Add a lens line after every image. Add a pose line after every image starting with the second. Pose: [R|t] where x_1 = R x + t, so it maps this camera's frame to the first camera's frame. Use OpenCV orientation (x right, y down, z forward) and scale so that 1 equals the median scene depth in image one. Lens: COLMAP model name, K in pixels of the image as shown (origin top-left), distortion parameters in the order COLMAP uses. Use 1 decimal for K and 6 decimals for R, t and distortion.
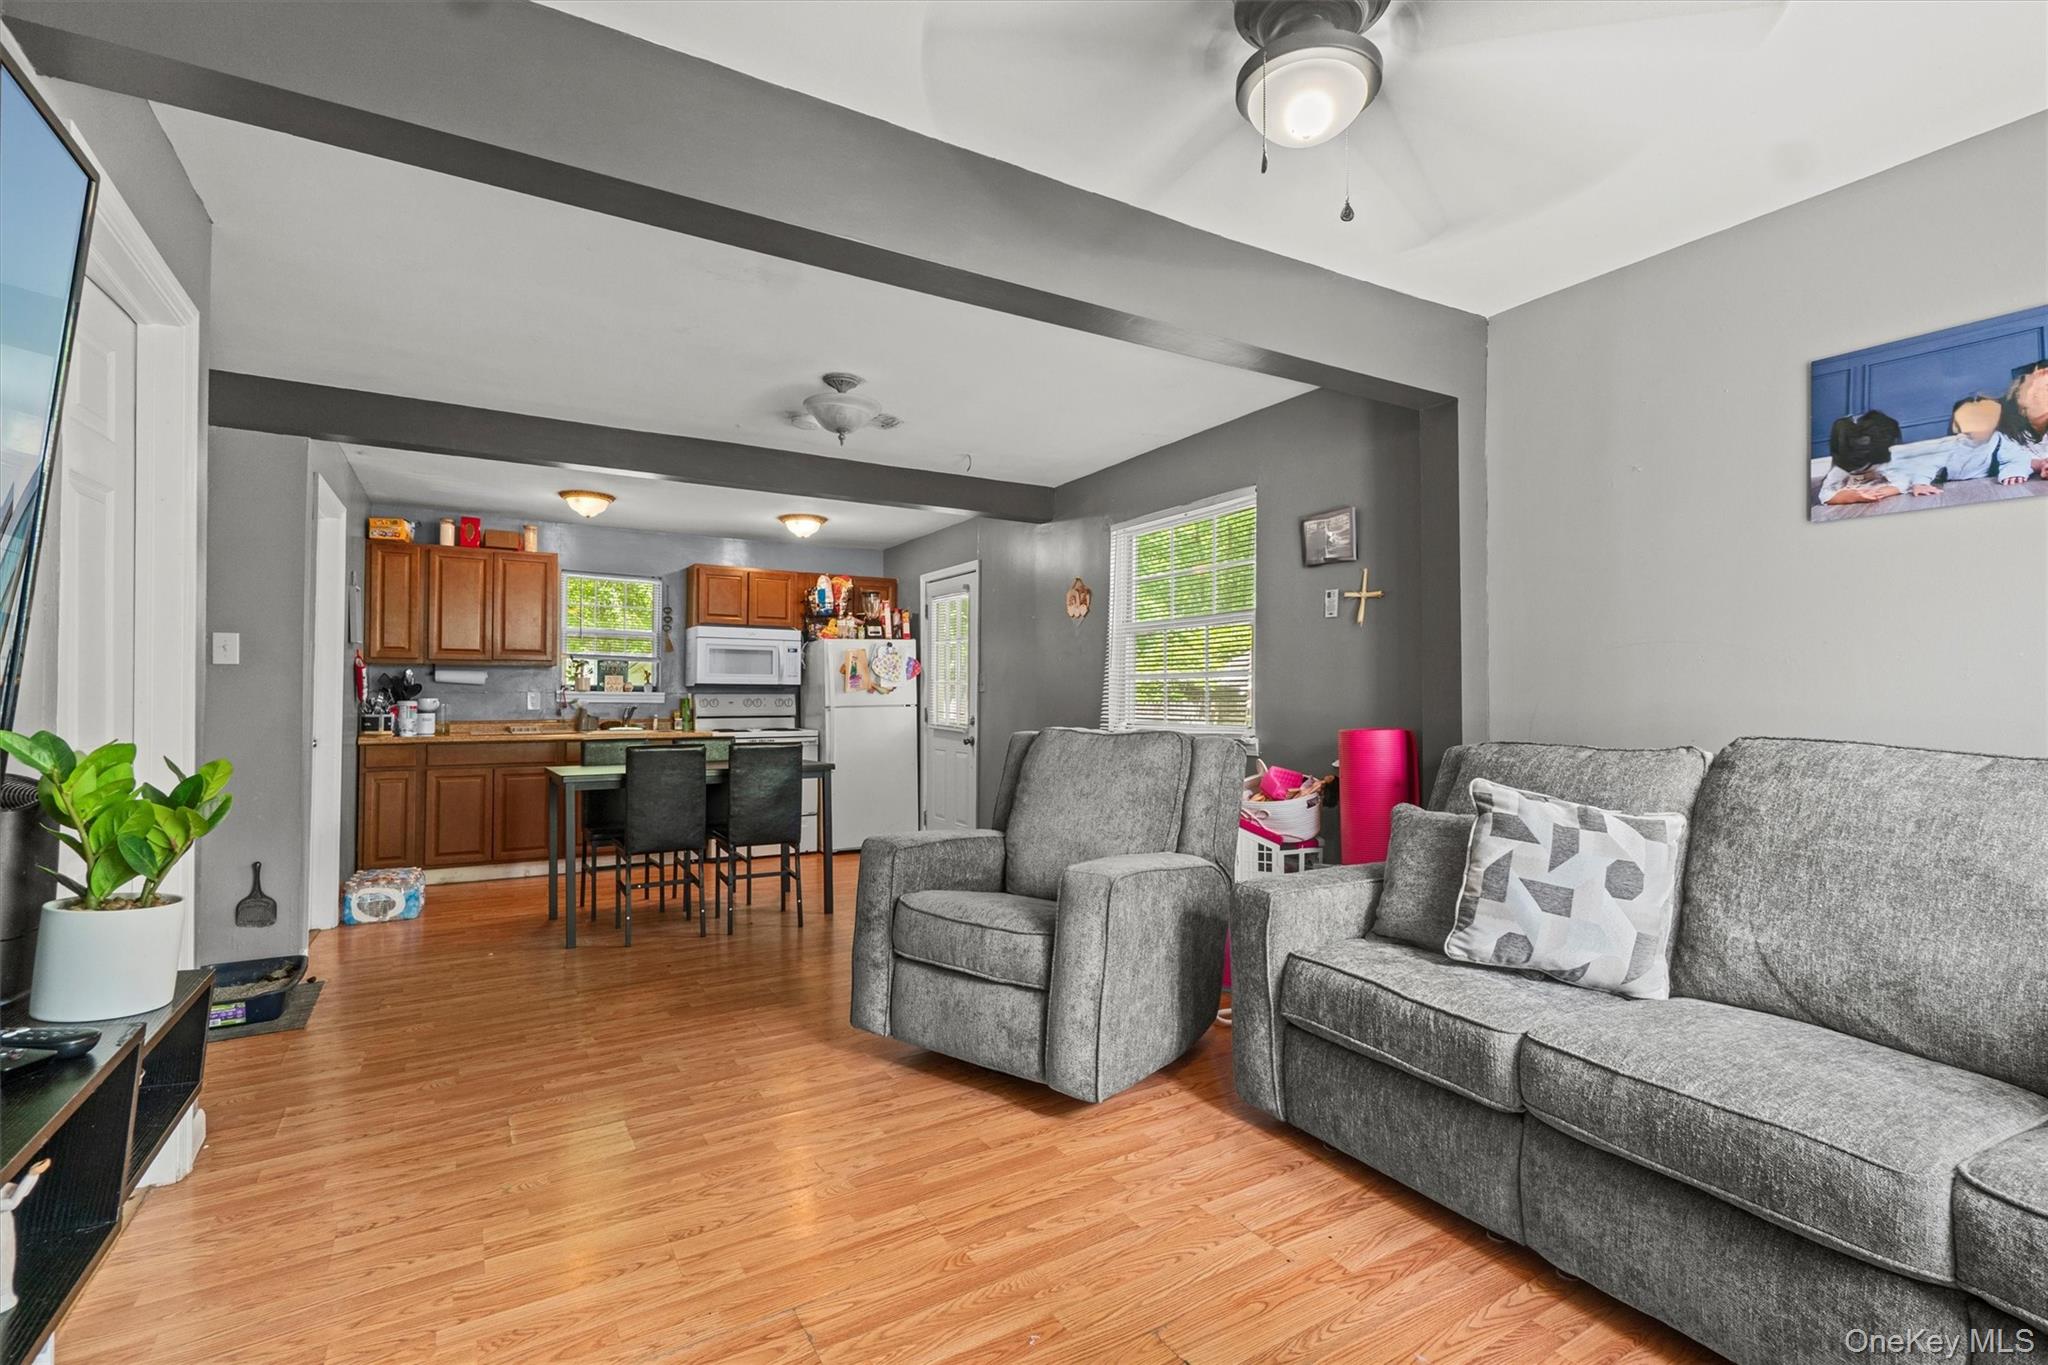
lens RADIAL K [[913.6, 0, 1024.0], [0, 913.6, 682.5], [0, 0, 1]] dist [0.000167, -0.000028]
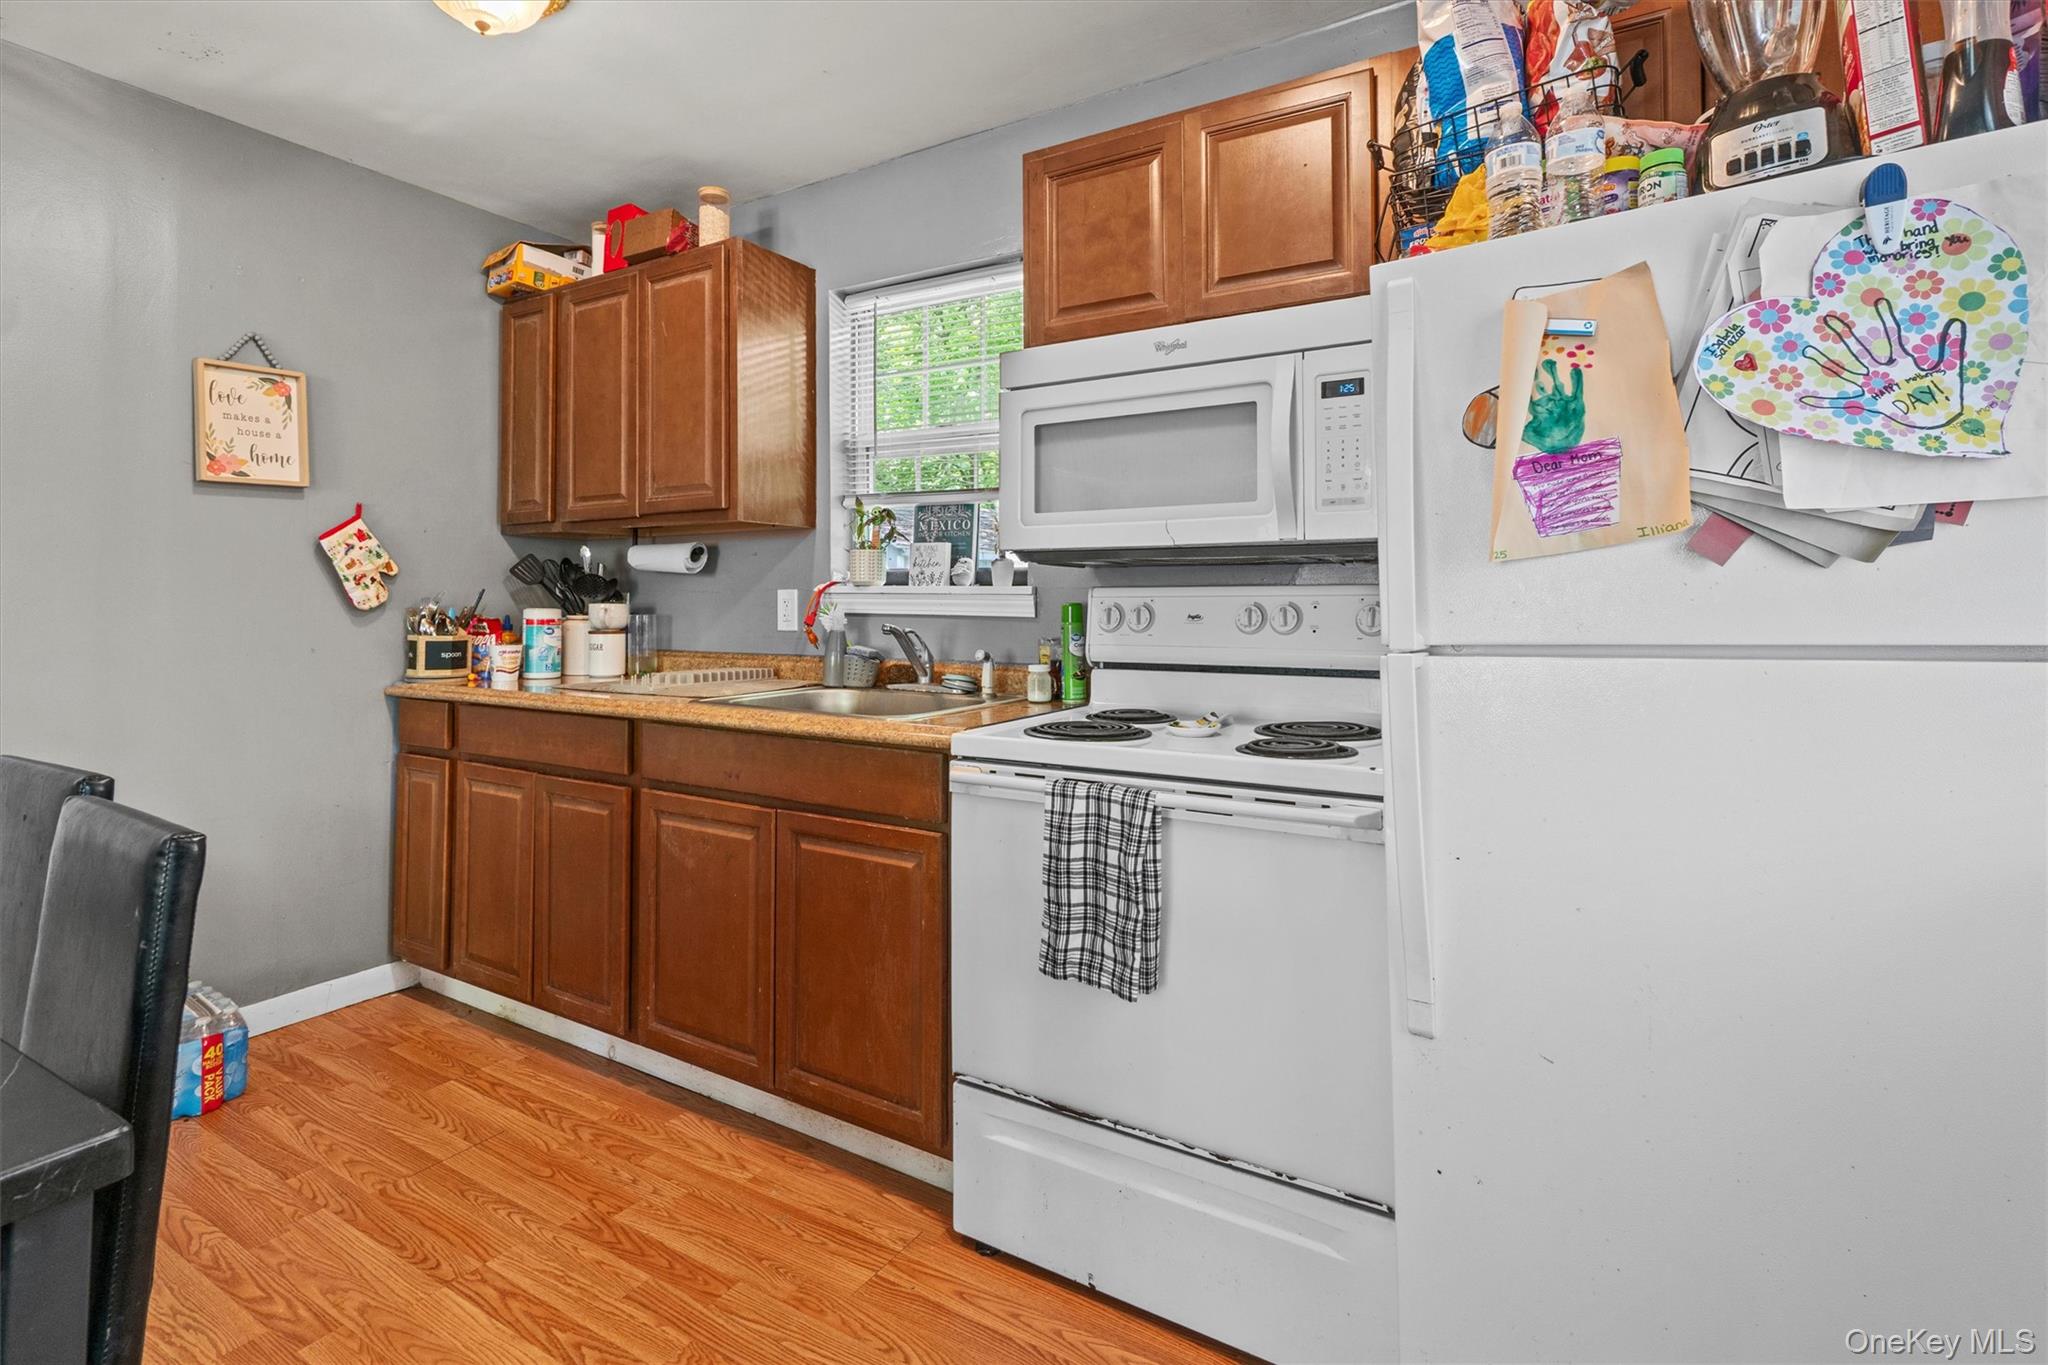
lens RADIAL K [[943.2, 0, 1029.4], [0, 943.2, 581.0], [0, 0, 1]] dist [0.002246, 0.000131]
pose [[0.473787, -0.028710, -0.880171, -0.092349], [0.011396, 0.999585, -0.026470, 0.019342], [0.880566, 0.002511, 0.473917, 0.884117]]
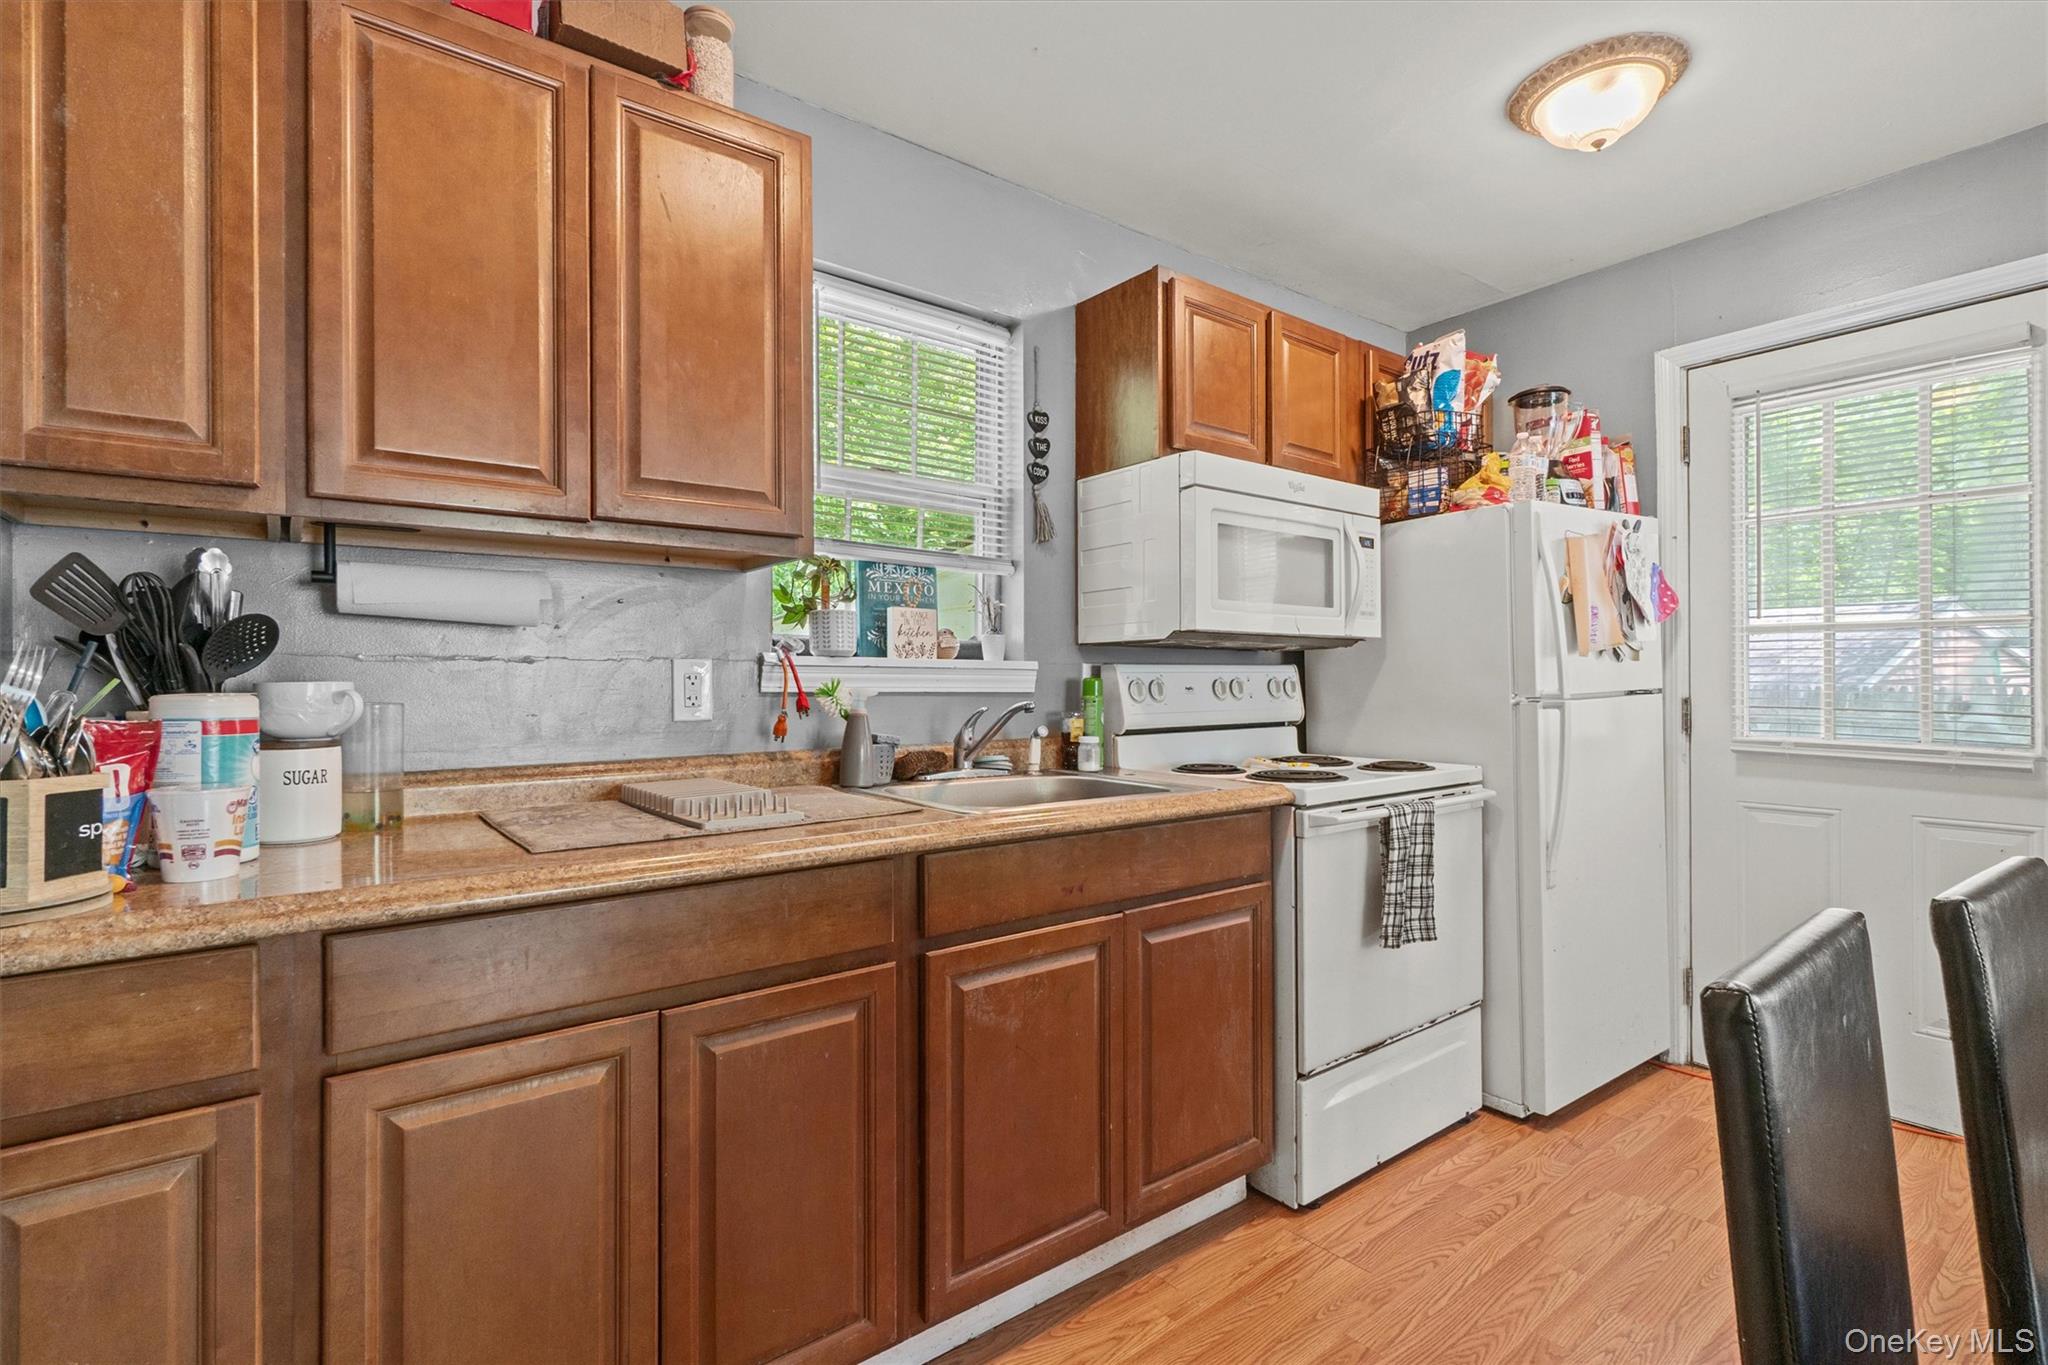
lens RADIAL K [[941.2, 0, 1012.1], [0, 941.2, 676.2], [0, 0, 1]] dist [0.001882, 0.000467]
pose [[0.994727, -0.010943, 0.101970, -0.464009], [0.010254, 0.999921, 0.007288, 0.014787], [-0.102042, -0.006204, 0.994761, 0.692201]]
